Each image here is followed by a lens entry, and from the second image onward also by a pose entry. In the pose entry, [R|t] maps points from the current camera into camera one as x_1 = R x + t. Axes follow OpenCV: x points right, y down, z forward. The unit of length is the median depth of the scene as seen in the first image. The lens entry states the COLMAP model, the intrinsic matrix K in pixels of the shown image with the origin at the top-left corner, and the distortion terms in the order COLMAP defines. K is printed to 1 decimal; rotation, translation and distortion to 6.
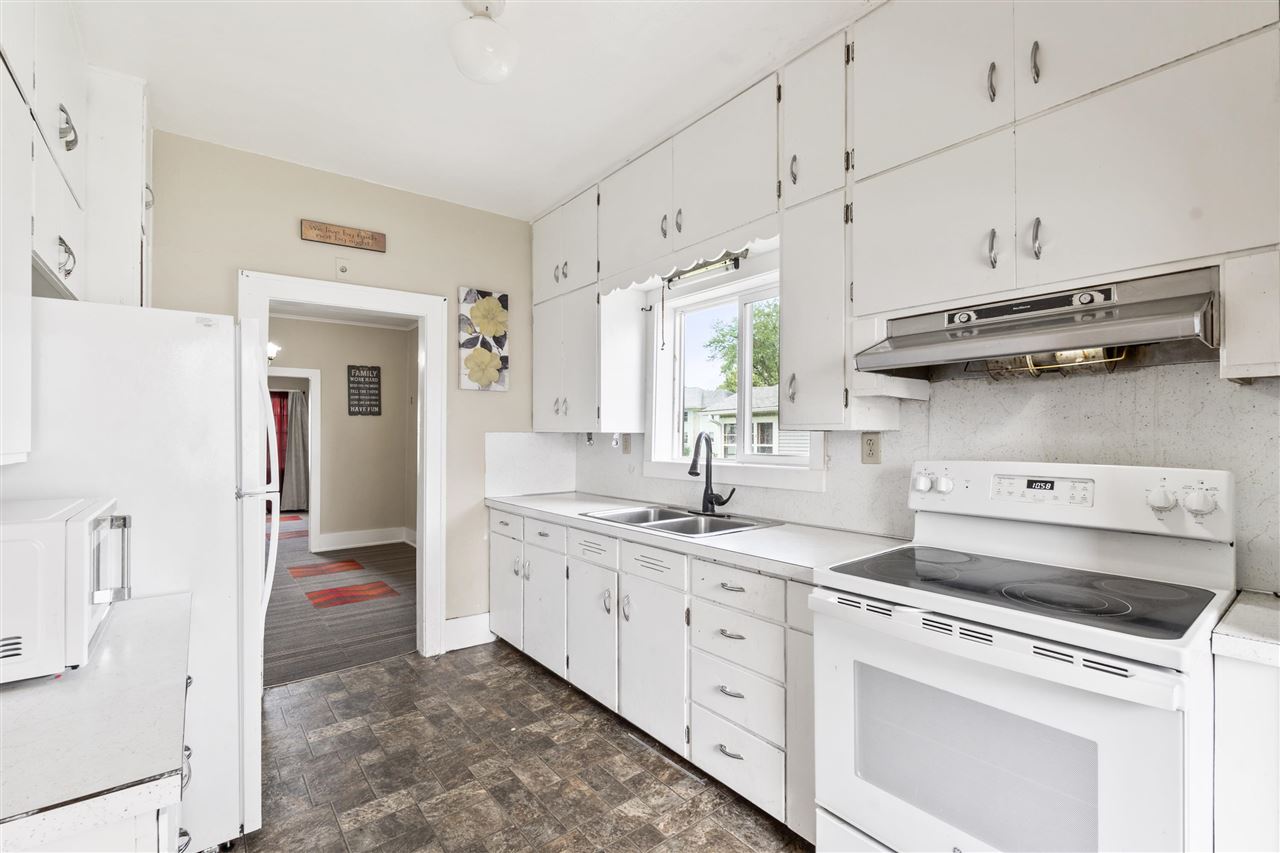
lens RADIAL K [[564.6, 0, 640.0], [0, 564.6, 435.5], [0, 0, 1]] dist [-0.001942, -0.000147]
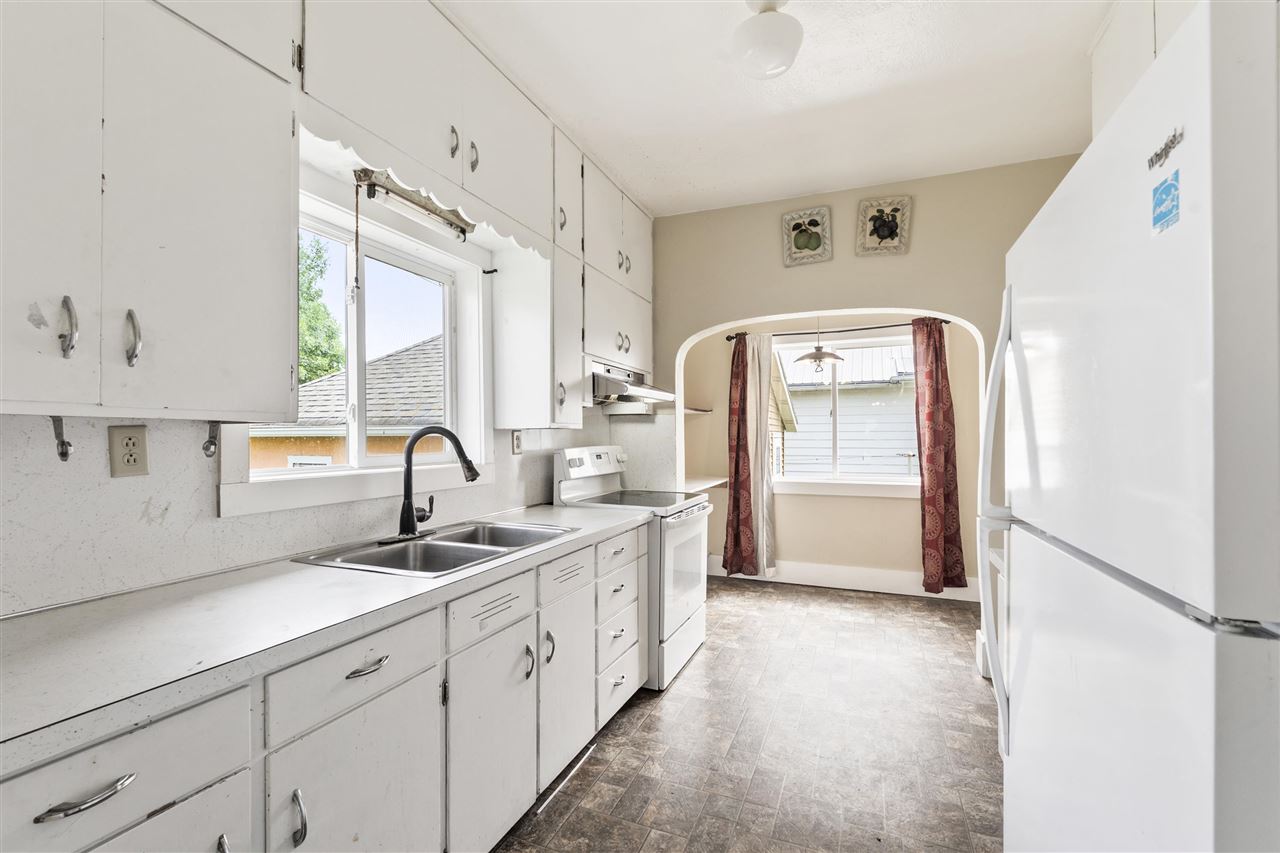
lens RADIAL K [[564.6, 0, 643.8], [0, 564.6, 432.9], [0, 0, 1]] dist [-0.001942, -0.000147]
pose [[-0.501496, 0.004563, 0.865148, -0.795442], [0.000268, 0.999987, -0.005119, 0.006937], [-0.865160, -0.002335, -0.501491, 1.305094]]
